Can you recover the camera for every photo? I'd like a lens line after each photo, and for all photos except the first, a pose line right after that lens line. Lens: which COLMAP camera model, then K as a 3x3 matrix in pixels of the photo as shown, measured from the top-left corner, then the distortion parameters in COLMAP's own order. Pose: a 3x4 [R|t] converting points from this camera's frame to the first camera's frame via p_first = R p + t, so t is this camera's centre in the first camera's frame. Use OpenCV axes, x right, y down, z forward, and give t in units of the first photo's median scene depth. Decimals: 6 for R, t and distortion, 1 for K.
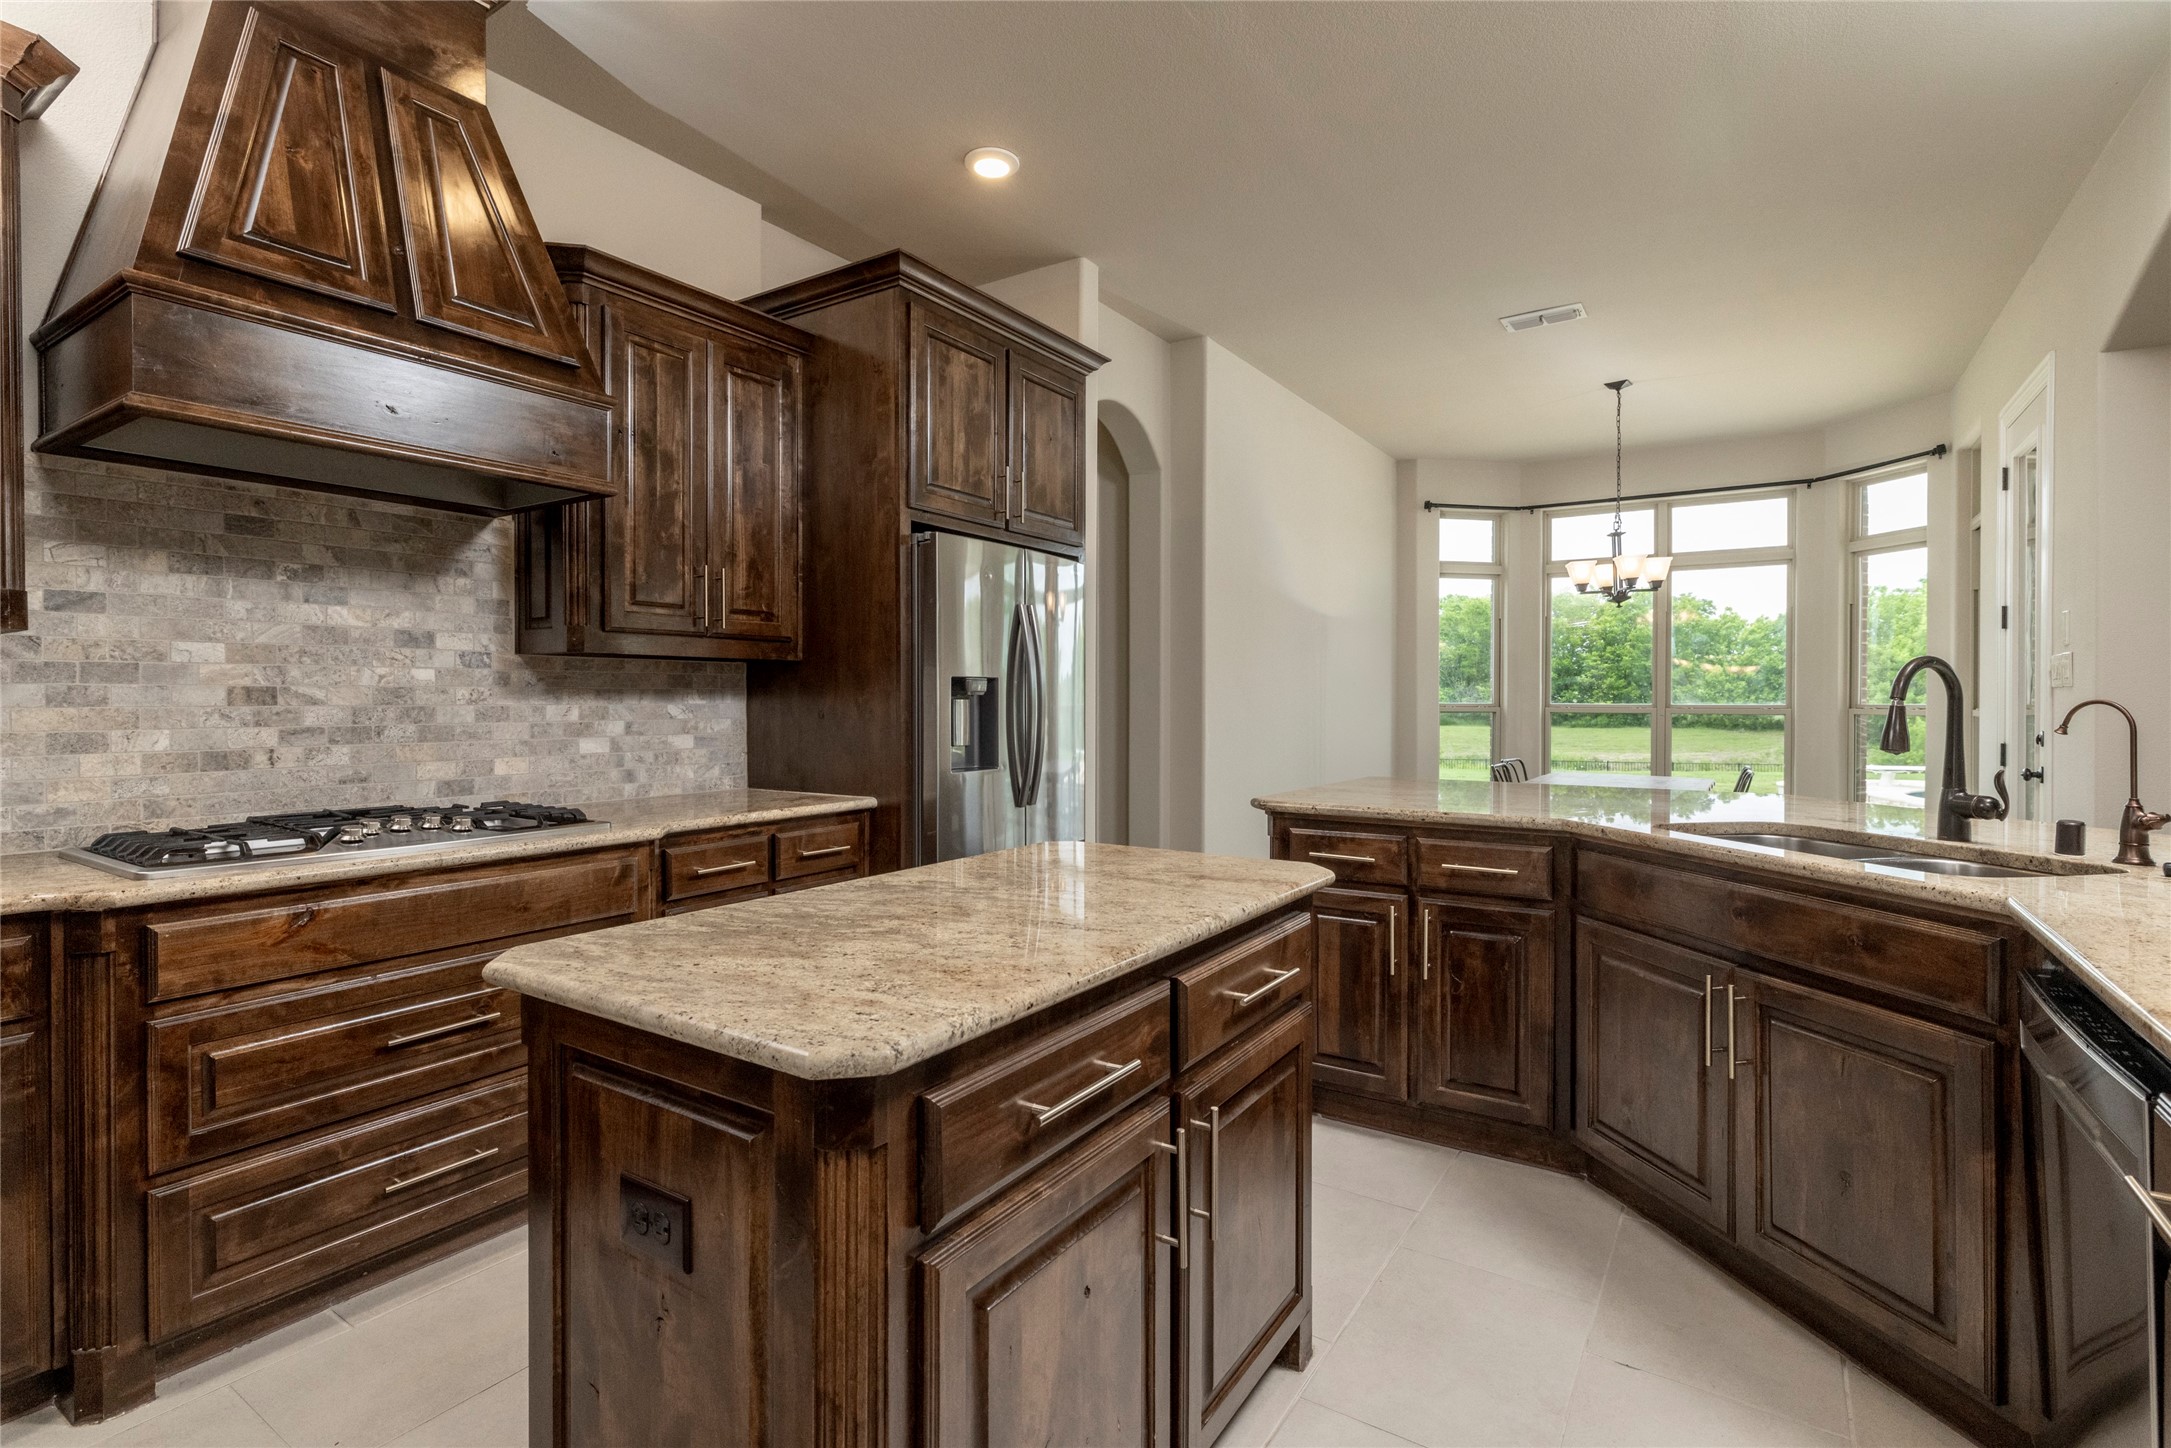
lens RADIAL K [[1020.2, 0, 1082.2], [0, 1020.2, 713.3], [0, 0, 1]] dist [0.004758, 0.000244]
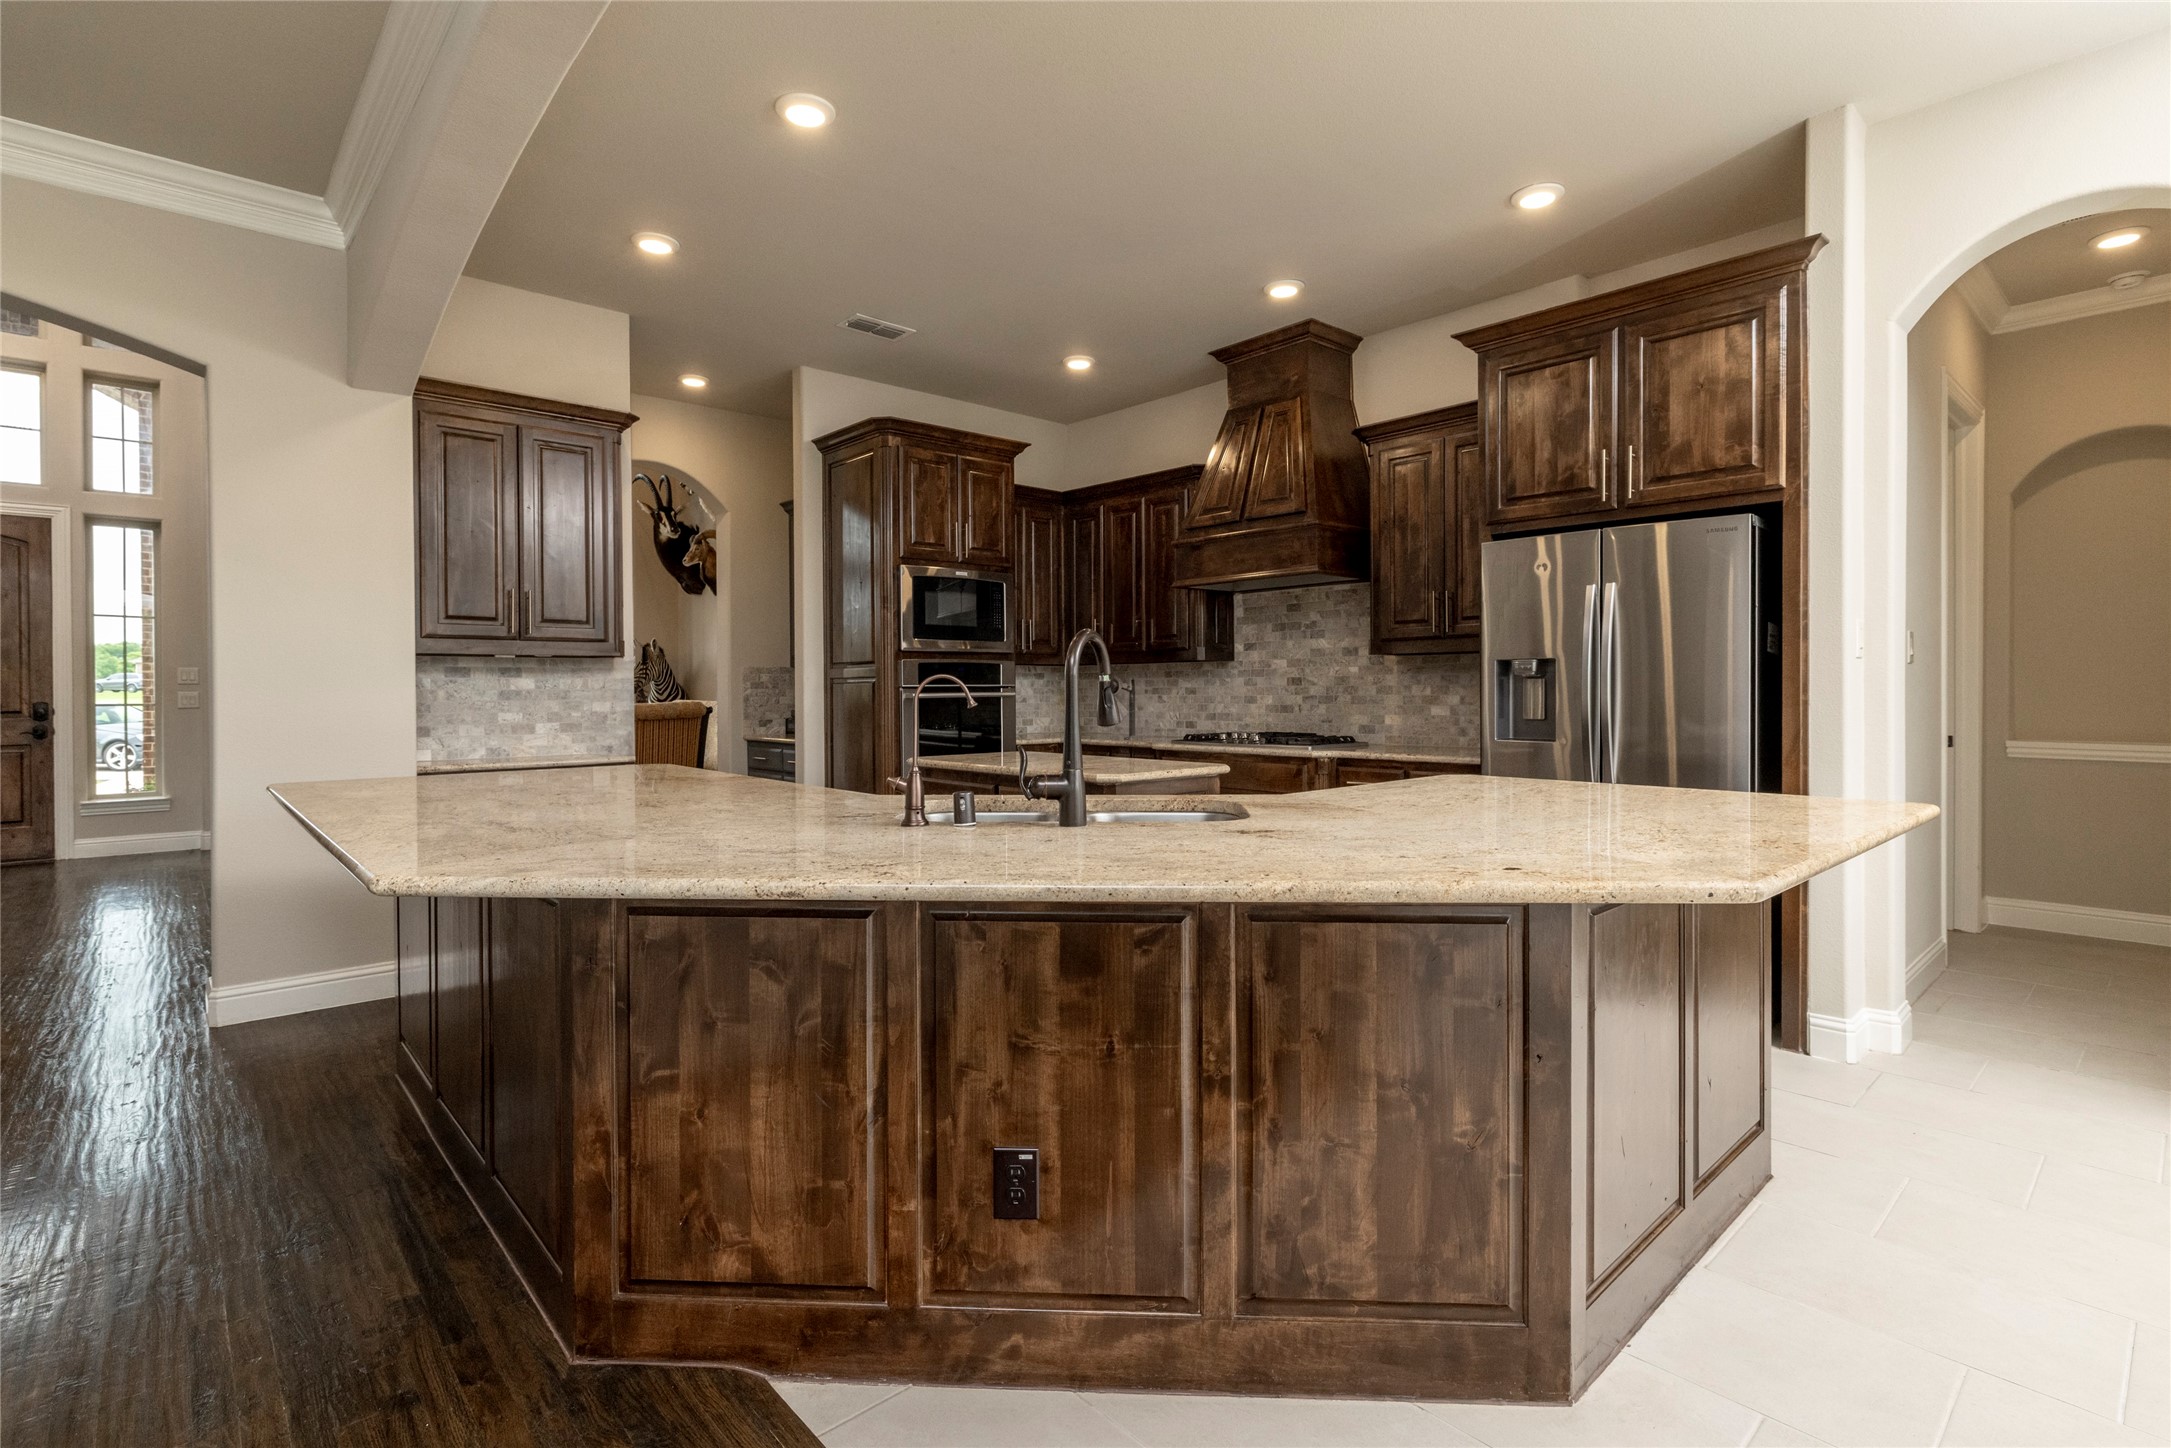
lens RADIAL K [[1020.2, 0, 1103.8], [0, 1020.2, 689.4], [0, 0, 1]] dist [0.004758, 0.000244]
pose [[-0.226607, 0.002728, -0.973983, 1.362867], [-0.005894, 0.999974, 0.004172, -0.005355], [0.973969, 0.006686, -0.226585, 0.984959]]
